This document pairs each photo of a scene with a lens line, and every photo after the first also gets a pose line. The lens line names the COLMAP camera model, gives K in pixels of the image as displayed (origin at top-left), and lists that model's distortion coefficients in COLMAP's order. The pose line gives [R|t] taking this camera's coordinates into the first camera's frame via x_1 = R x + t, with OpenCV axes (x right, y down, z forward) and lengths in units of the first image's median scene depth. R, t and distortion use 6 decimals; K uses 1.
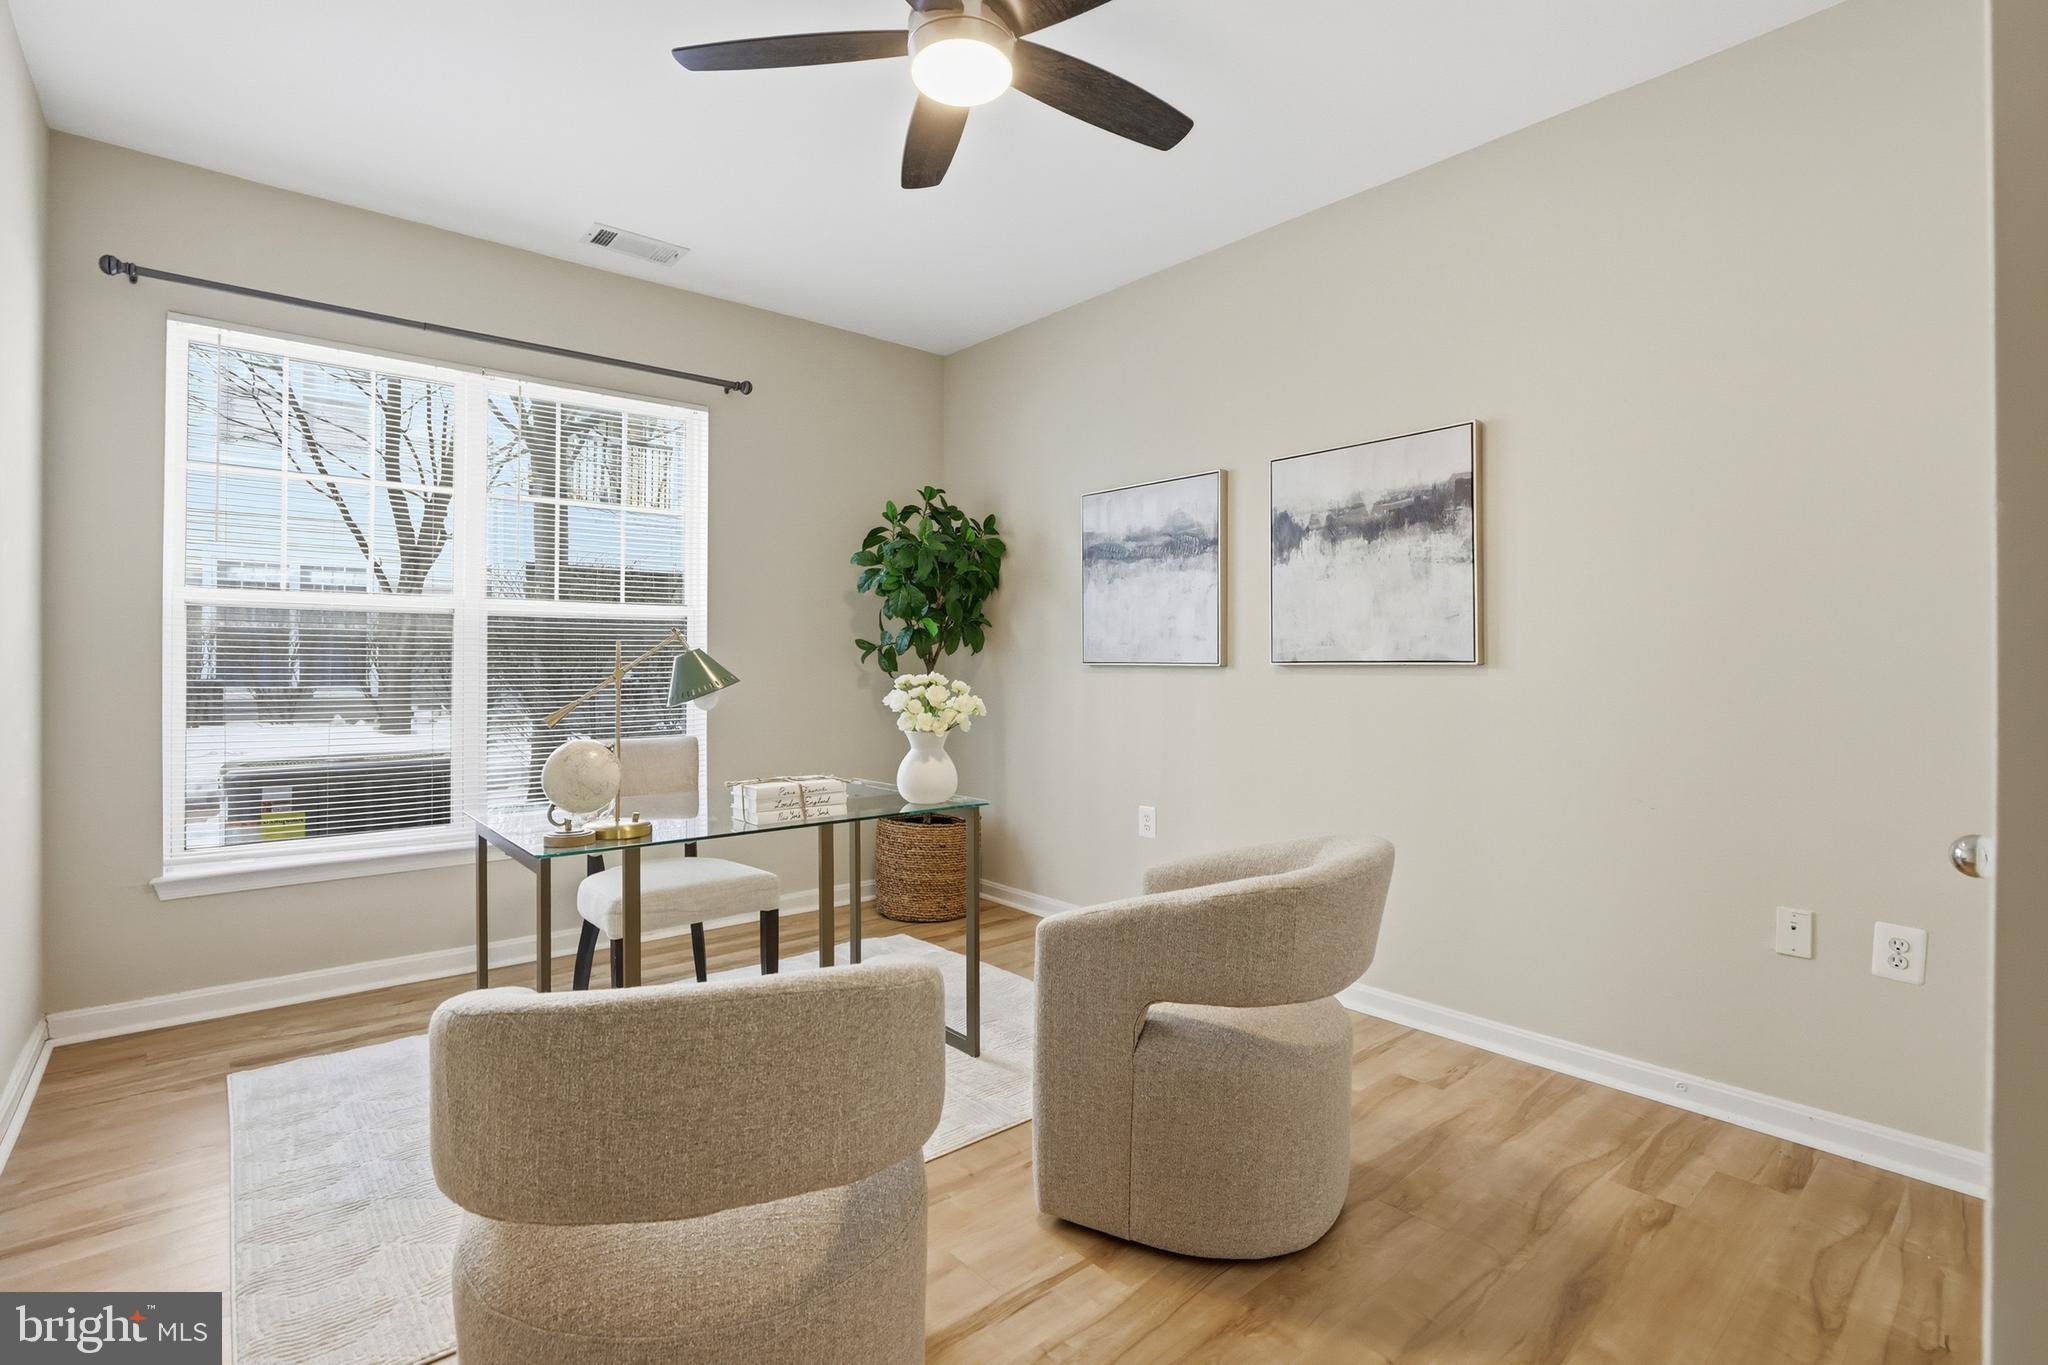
lens RADIAL K [[936.8, 0, 1020.6], [0, 936.8, 662.2], [0, 0, 1]] dist [-0.043740, 0.012503]
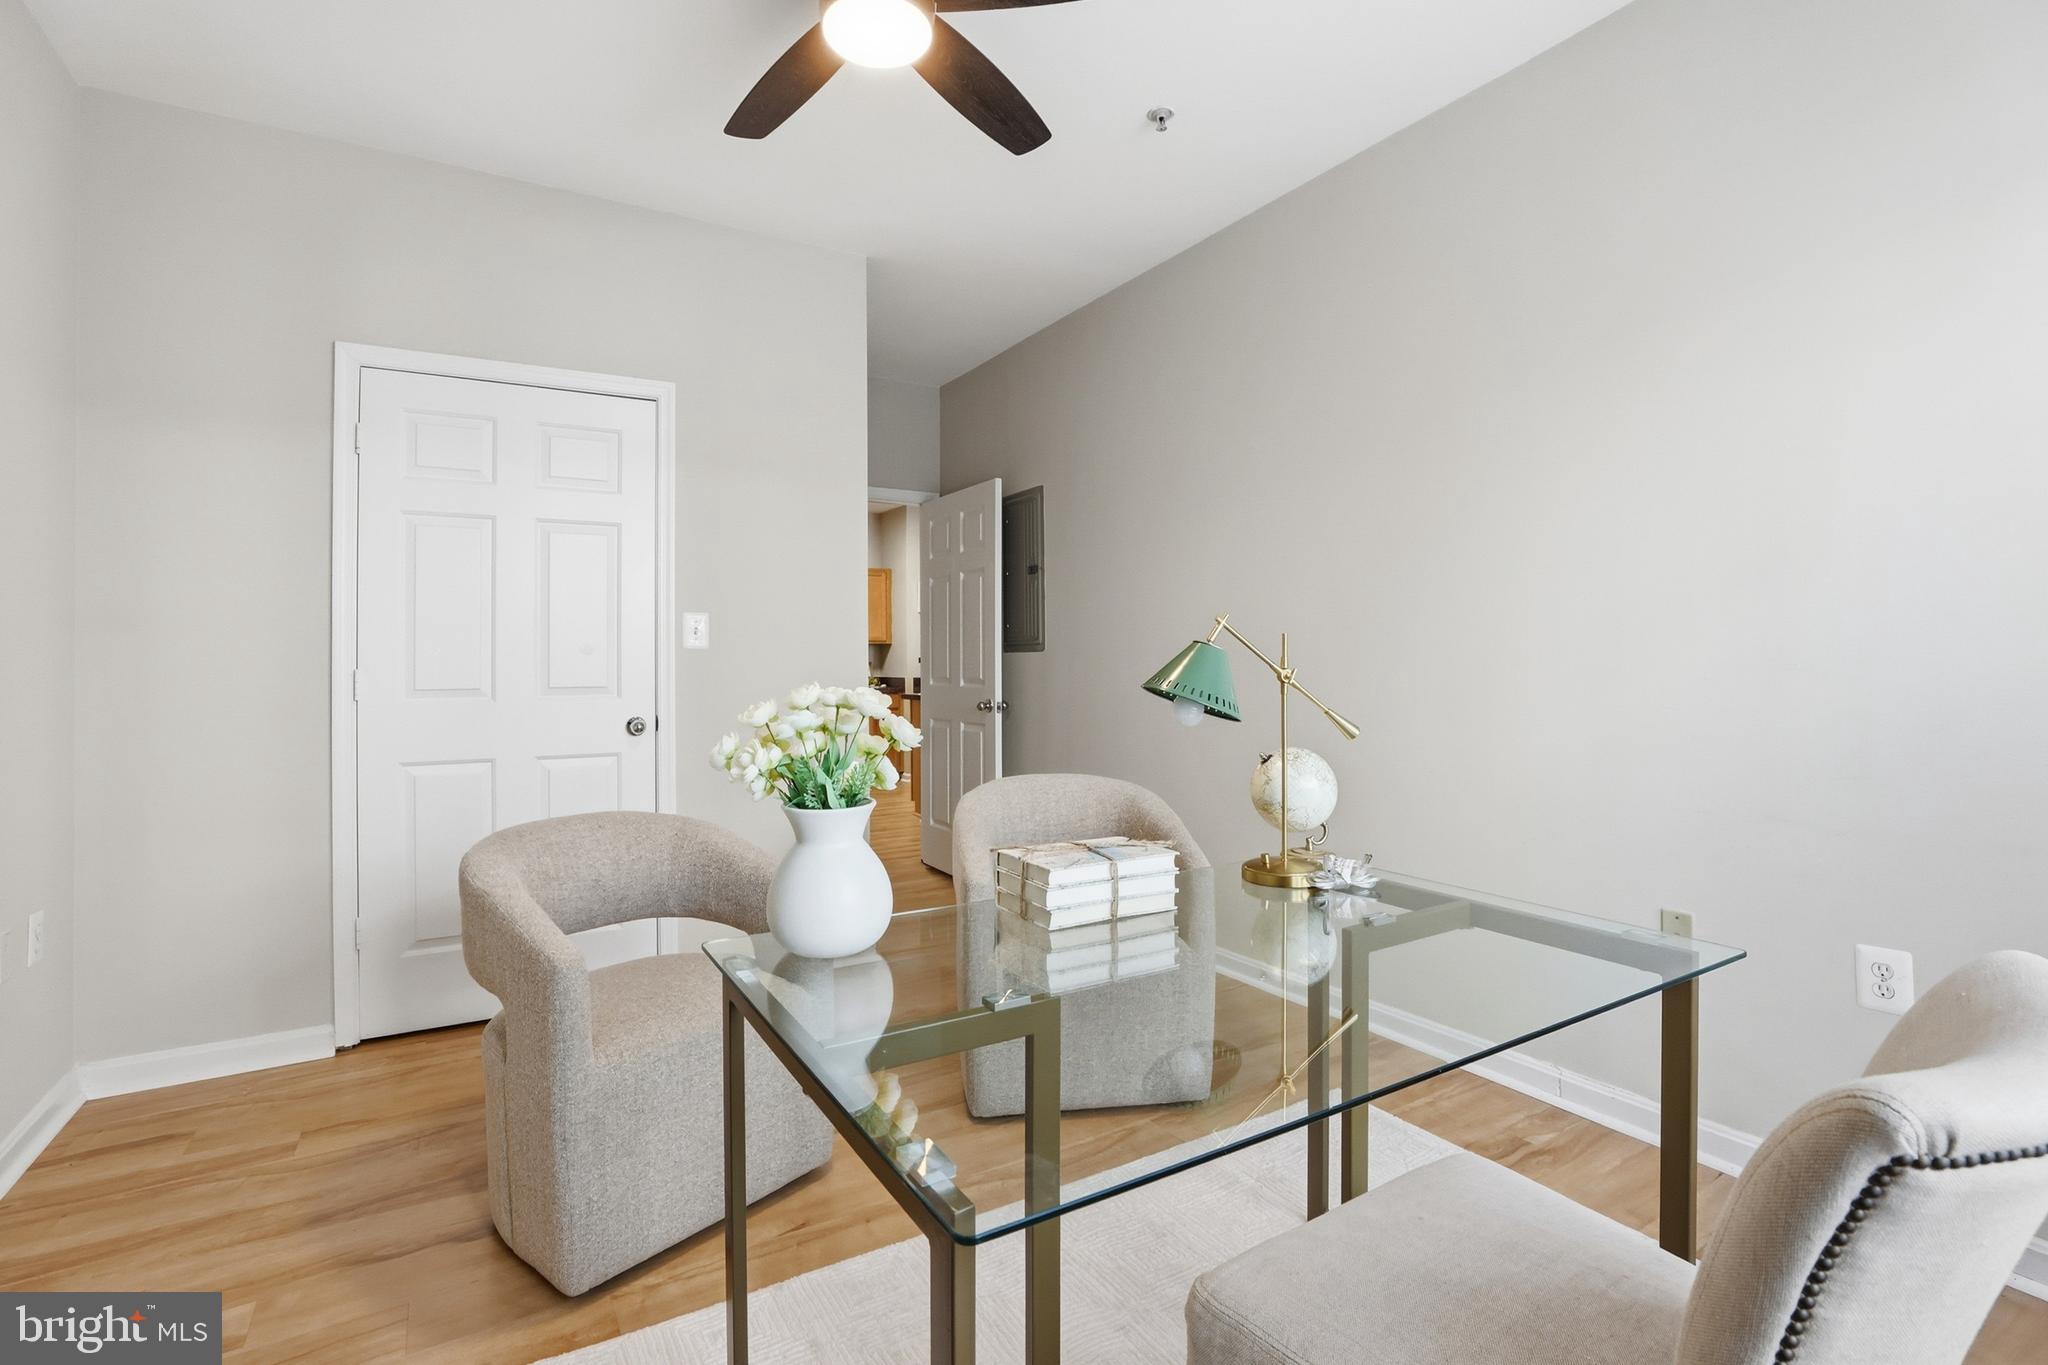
lens RADIAL K [[936.8, 0, 1020.6], [0, 936.8, 662.2], [0, 0, 1]] dist [-0.043740, 0.012503]
pose [[-0.984836, 0.002949, 0.173465, -0.359147], [0.002992, 0.999996, -0.000015, -0.002456], [-0.173464, 0.000504, -0.984840, 1.832382]]
